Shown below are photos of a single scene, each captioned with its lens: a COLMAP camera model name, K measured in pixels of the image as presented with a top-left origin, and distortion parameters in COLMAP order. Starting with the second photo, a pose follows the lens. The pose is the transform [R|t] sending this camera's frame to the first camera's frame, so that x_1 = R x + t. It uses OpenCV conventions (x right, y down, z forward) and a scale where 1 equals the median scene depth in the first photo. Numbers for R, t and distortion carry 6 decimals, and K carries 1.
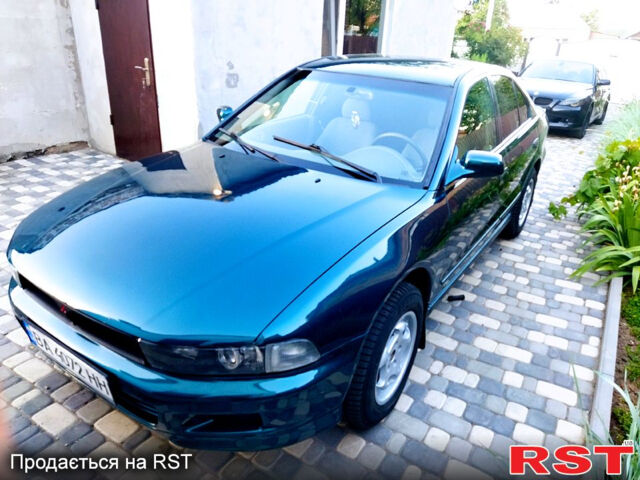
lens RADIAL K [[477.9, 0, 319.3], [0, 477.9, 231.1], [0, 0, 1]] dist [0.072057, -0.104837]
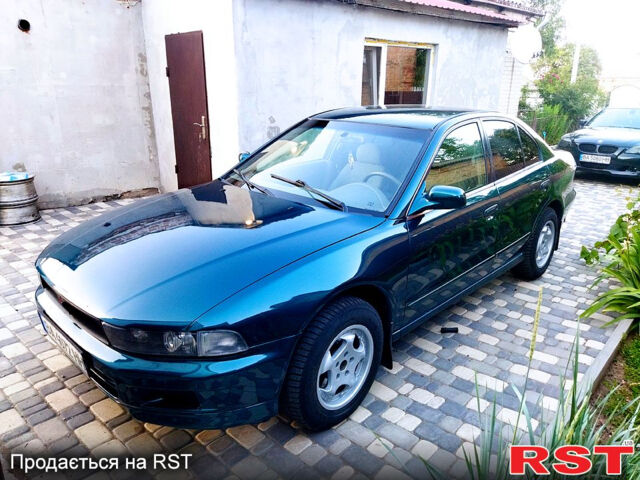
lens RADIAL K [[477.9, 0, 319.3], [0, 477.9, 231.1], [0, 0, 1]] dist [0.072057, -0.104837]
pose [[0.984271, 0.014844, -0.176043, 0.184896], [-0.034203, 0.993622, -0.107450, 0.047577], [0.173325, 0.111781, 0.978501, -0.076381]]
